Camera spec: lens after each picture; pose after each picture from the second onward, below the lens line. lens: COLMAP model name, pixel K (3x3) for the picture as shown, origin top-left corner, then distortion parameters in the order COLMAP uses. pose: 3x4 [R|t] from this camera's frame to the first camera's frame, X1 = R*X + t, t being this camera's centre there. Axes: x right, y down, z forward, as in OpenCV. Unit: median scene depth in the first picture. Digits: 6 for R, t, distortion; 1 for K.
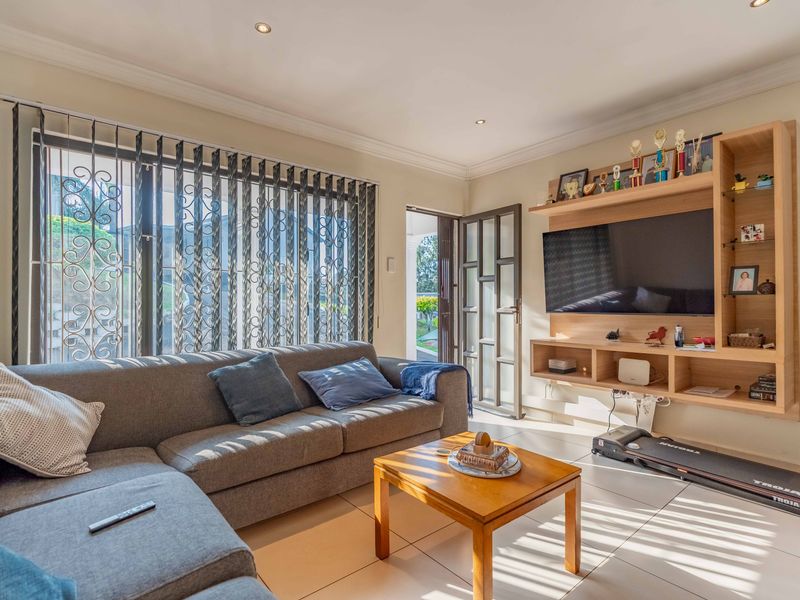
lens RADIAL K [[403.1, 0, 400.0], [0, 403.1, 300.0], [0, 0, 1]] dist [0.003341, 0.000697]
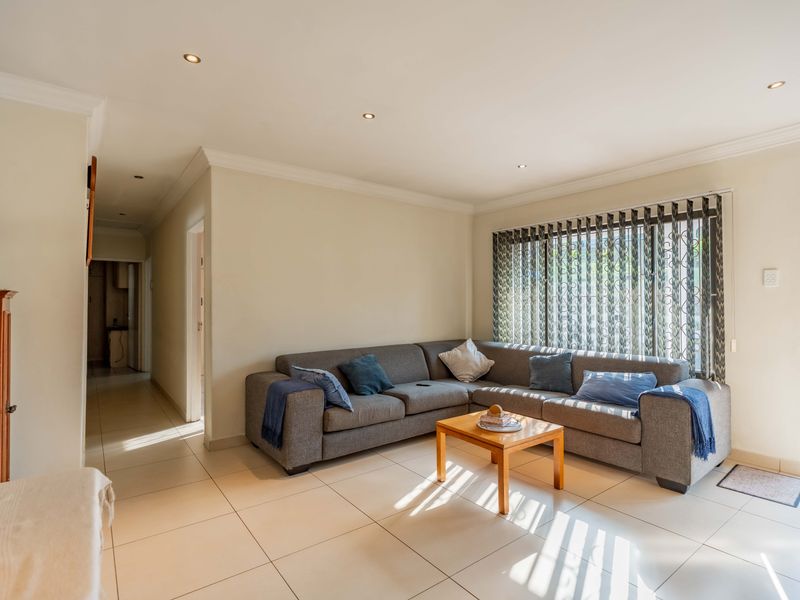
lens RADIAL K [[415.2, 0, 400.0], [0, 415.2, 300.0], [0, 0, 1]] dist [0.003029, 0.000354]
pose [[-0.039198, -0.002756, -0.999228, 1.224373], [0.012845, 0.999912, -0.003262, -0.069442], [0.999149, -0.012963, -0.039159, 0.418419]]
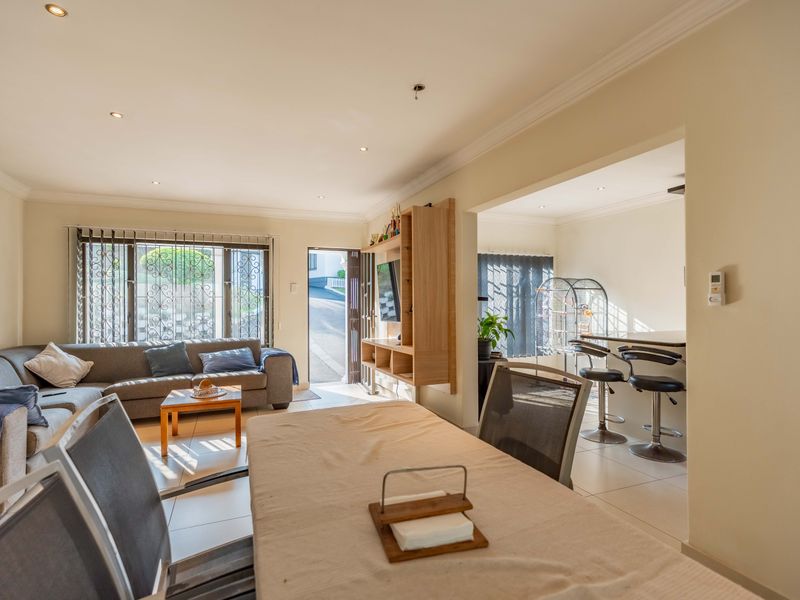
lens RADIAL K [[401.2, 0, 400.0], [0, 401.2, 300.0], [0, 0, 1]] dist [0.002488, 0.000389]
pose [[0.956719, -0.005637, -0.290959, 1.154491], [0.006505, 0.999977, 0.002016, -0.062157], [0.290941, -0.003822, 0.956733, -0.478794]]
